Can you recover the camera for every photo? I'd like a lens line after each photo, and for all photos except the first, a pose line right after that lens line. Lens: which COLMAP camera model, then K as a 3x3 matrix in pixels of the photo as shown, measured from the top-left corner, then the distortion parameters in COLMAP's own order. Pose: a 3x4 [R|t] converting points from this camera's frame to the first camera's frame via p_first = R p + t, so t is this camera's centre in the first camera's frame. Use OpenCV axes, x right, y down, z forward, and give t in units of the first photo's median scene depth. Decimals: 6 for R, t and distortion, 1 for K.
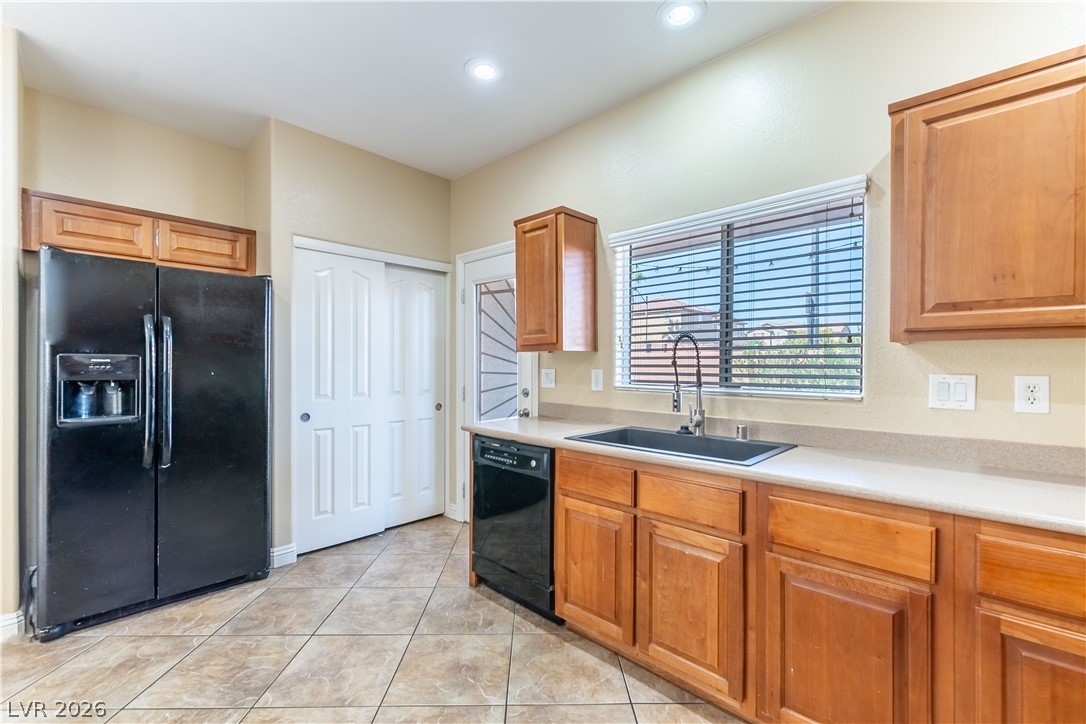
lens RADIAL K [[461.9, 0, 548.4], [0, 461.9, 364.2], [0, 0, 1]] dist [-0.000417, -0.000044]
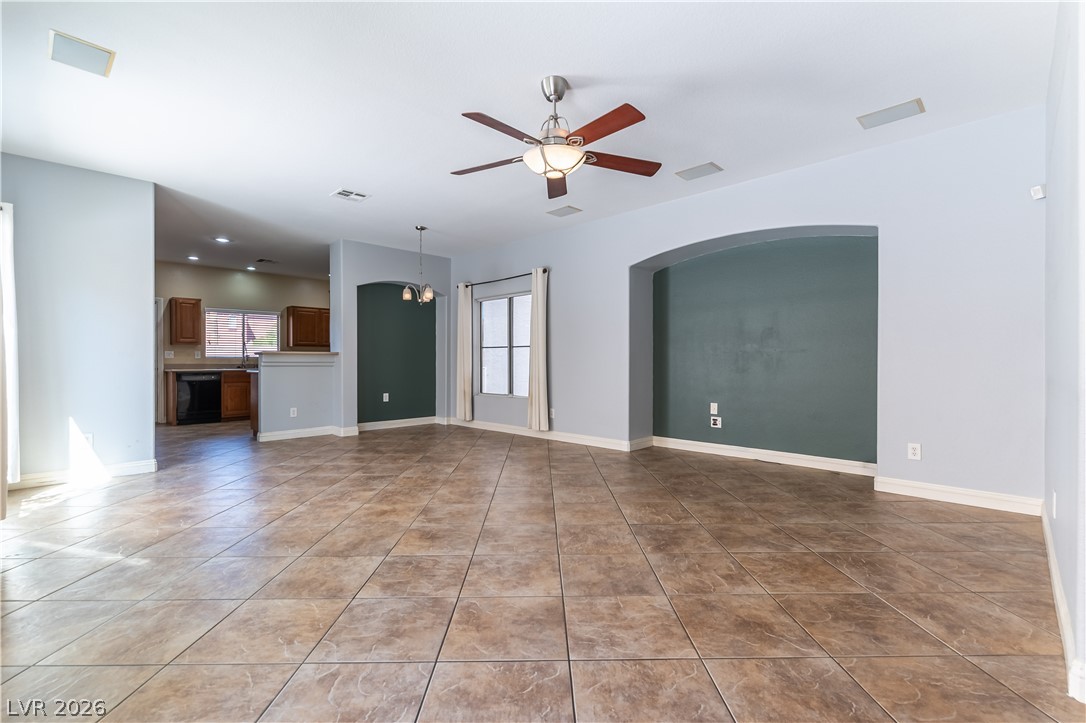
lens RADIAL K [[485.3, 0, 542.9], [0, 485.3, 365.3], [0, 0, 1]] dist [-0.001085, -0.000027]
pose [[0.025795, -0.010227, 0.999615, -3.859289], [0.003360, 0.999943, 0.010144, 0.101247], [-0.999662, 0.003098, 0.025828, -1.691640]]
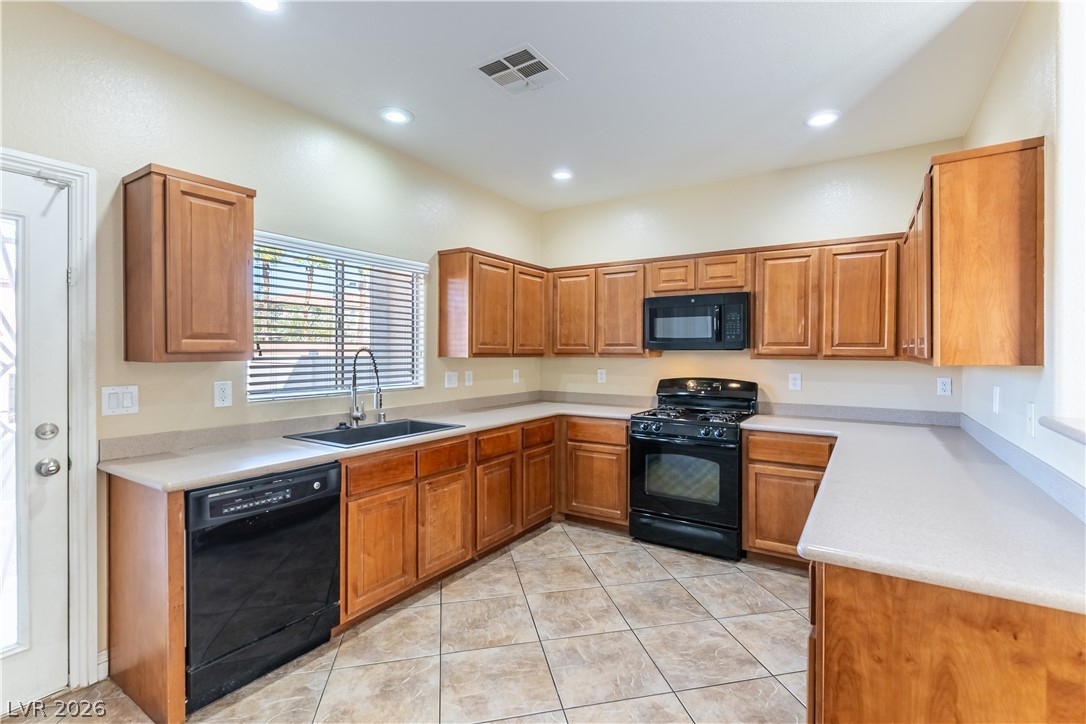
lens RADIAL K [[495.6, 0, 545.6], [0, 495.6, 354.1], [0, 0, 1]] dist [-0.000233, -0.000133]
pose [[-0.176626, -0.007470, 0.984250, -1.149226], [-0.001660, 0.999972, 0.007292, -0.059418], [-0.984277, -0.000346, -0.176634, 0.765235]]
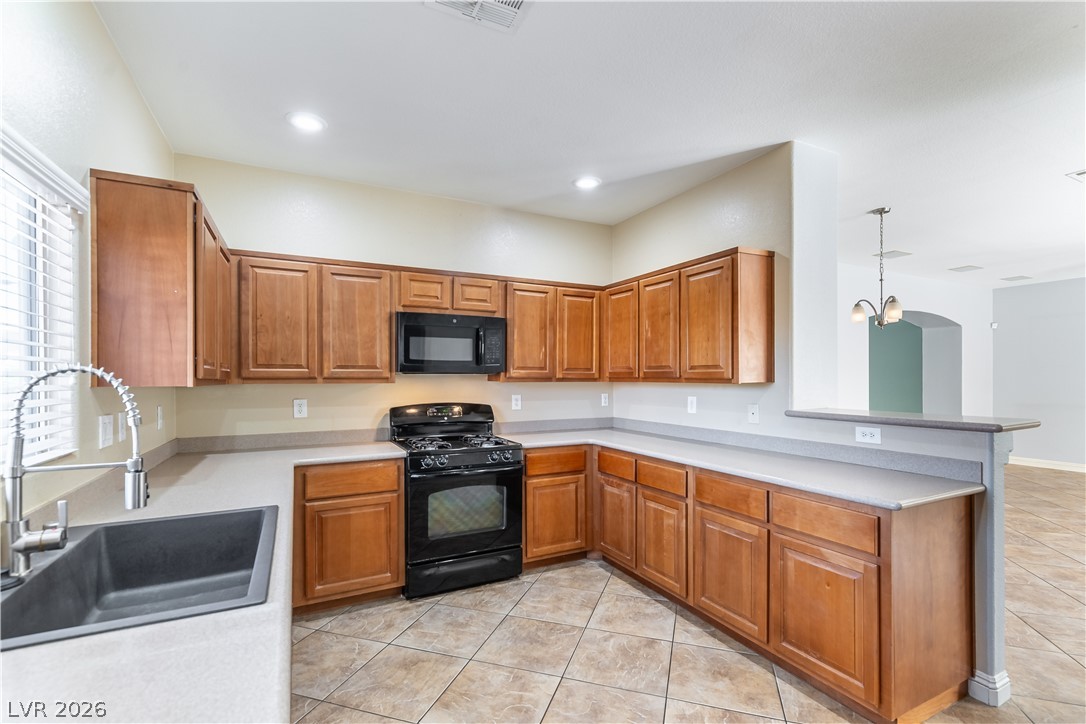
lens RADIAL K [[493.7, 0, 545.5], [0, 493.7, 376.9], [0, 0, 1]] dist [-0.000008, -0.000043]
pose [[-0.941556, -0.001765, 0.336852, -0.380644], [-0.000595, 0.999993, 0.003576, -0.056840], [-0.336856, 0.003167, -0.941551, 1.365071]]
